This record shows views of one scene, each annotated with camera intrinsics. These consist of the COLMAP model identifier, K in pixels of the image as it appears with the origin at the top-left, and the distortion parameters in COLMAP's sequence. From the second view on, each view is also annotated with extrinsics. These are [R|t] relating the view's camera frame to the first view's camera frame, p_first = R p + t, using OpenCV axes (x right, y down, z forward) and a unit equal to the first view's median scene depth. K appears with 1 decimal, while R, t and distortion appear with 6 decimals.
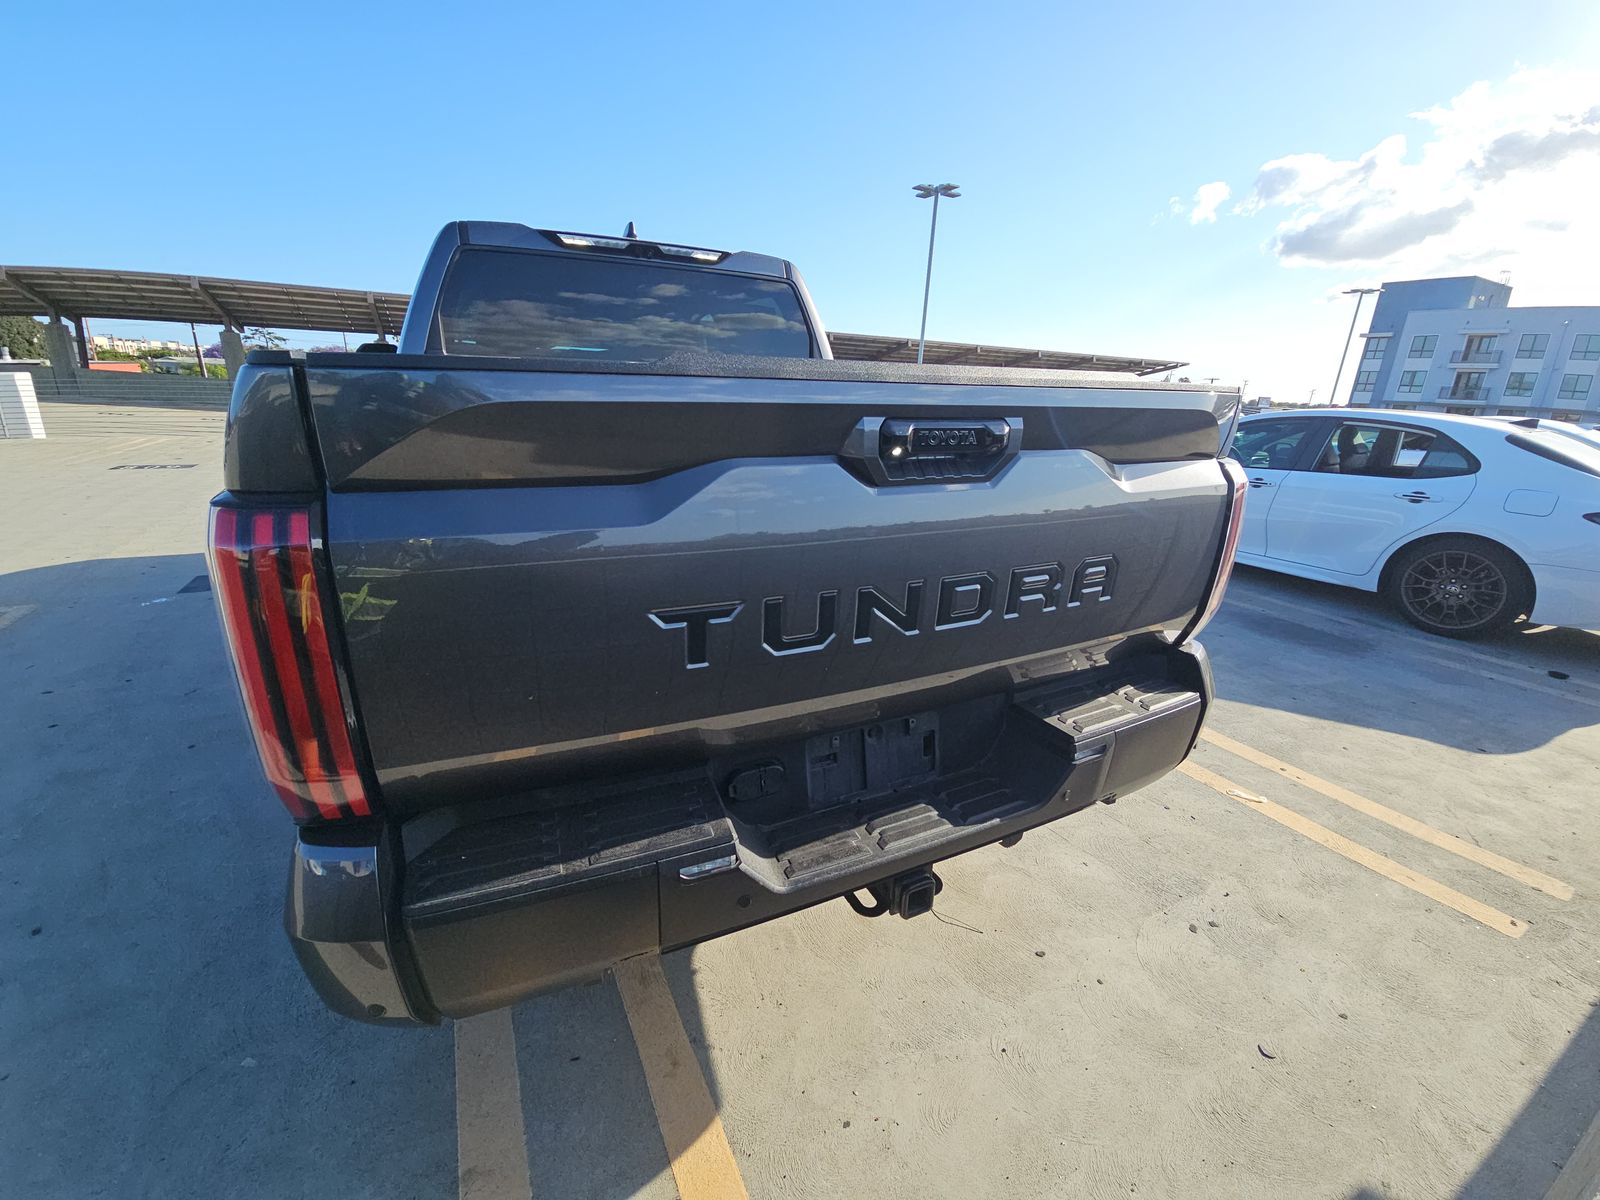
lens RADIAL K [[636.2, 0, 797.2], [0, 636.2, 592.8], [0, 0, 1]] dist [0.020357, -0.014760]
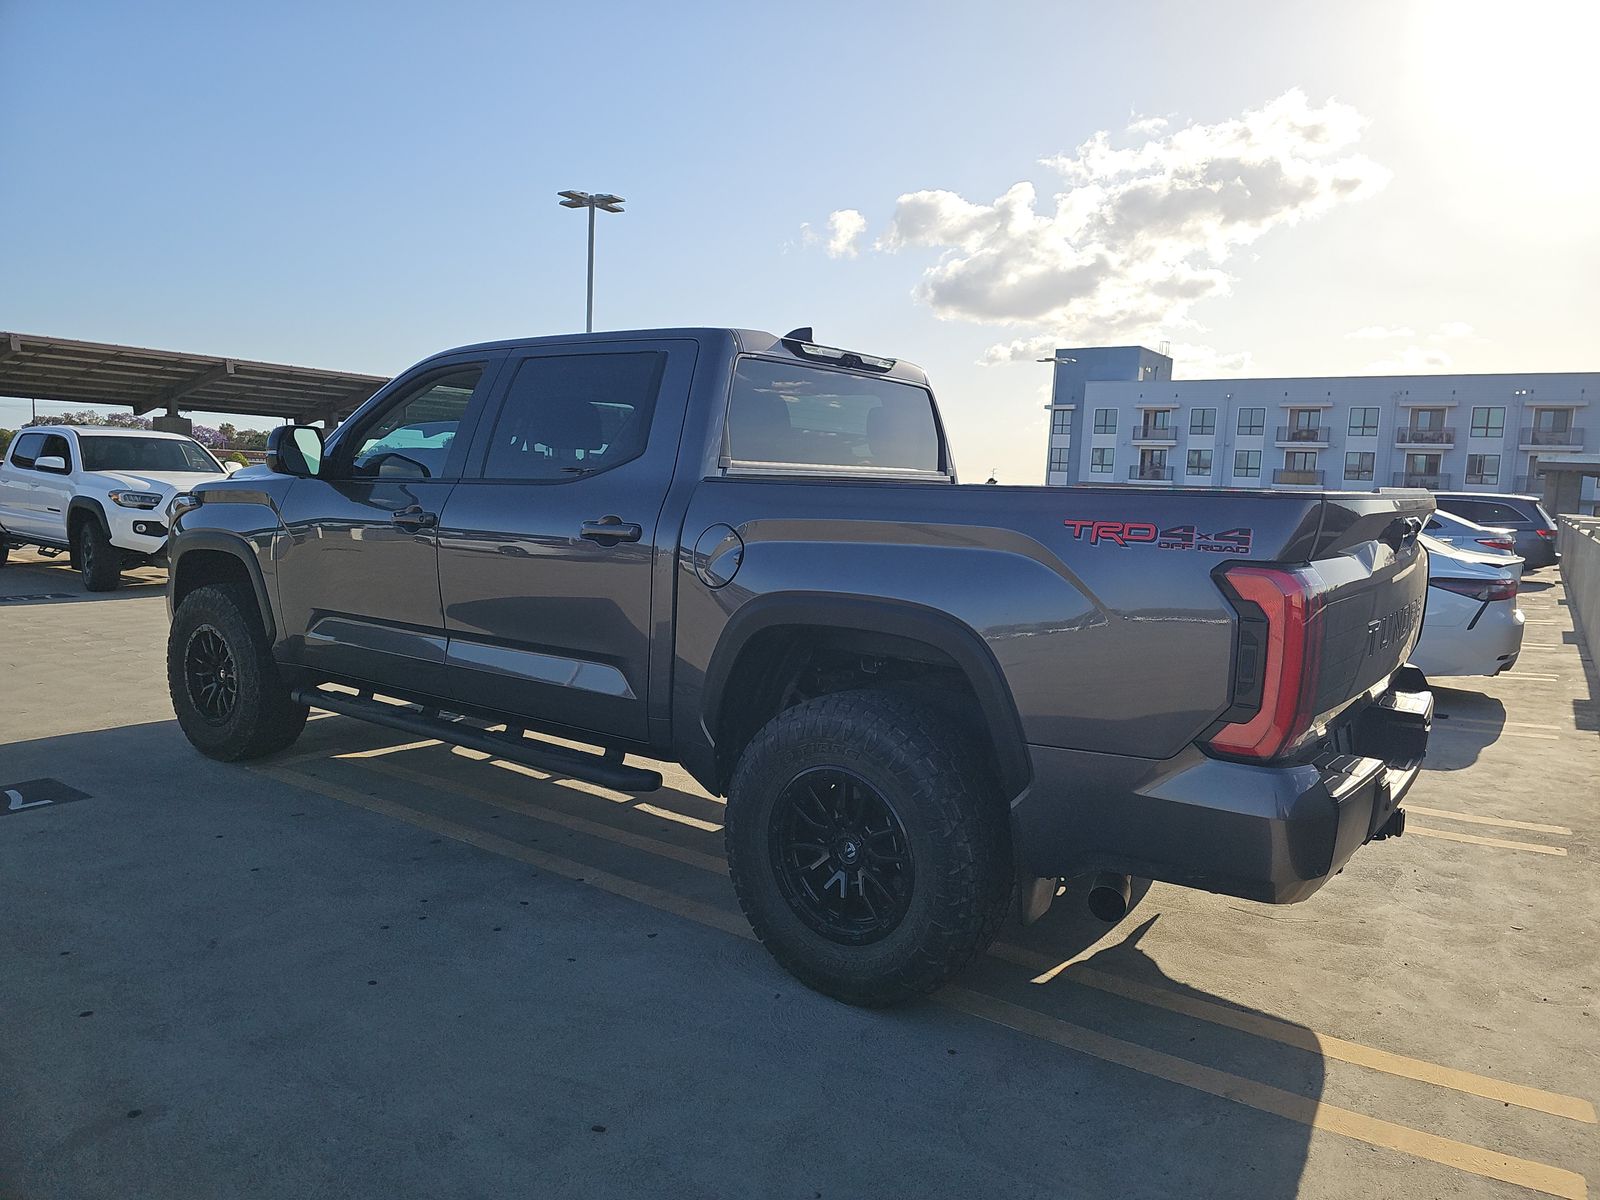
lens RADIAL K [[1061.8, 0, 795.3], [0, 1061.8, 602.1], [0, 0, 1]] dist [0.031877, -0.025547]
pose [[0.883198, -0.055956, 0.465650, -0.076524], [0.138046, 0.979890, -0.144080, 0.004310], [-0.448224, 0.191533, 0.873161, -0.023306]]
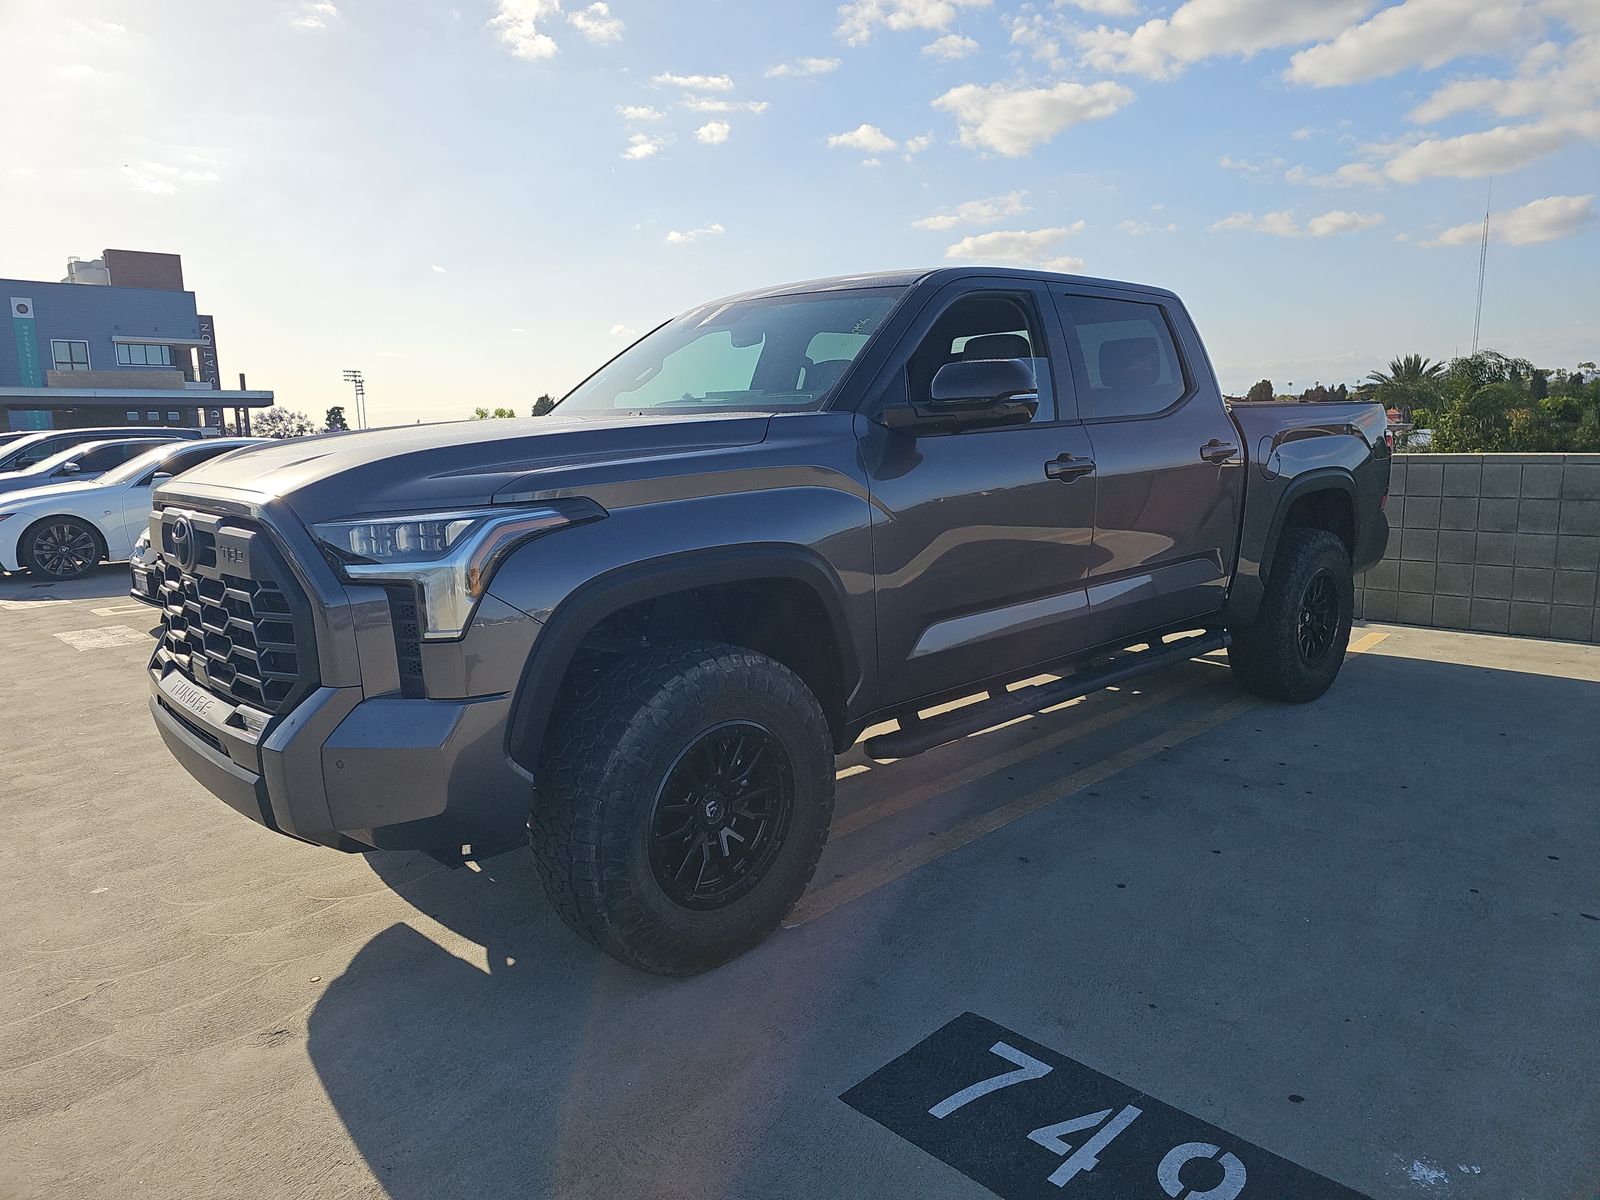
lens RADIAL K [[1061.8, 0, 795.3], [0, 1061.8, 602.1], [0, 0, 1]] dist [0.031877, -0.025547]
pose [[-0.301034, -0.185921, 0.935314, -1.037769], [0.308747, 0.908979, 0.280057, -0.724127], [-0.902249, 0.373082, -0.216231, 2.095207]]
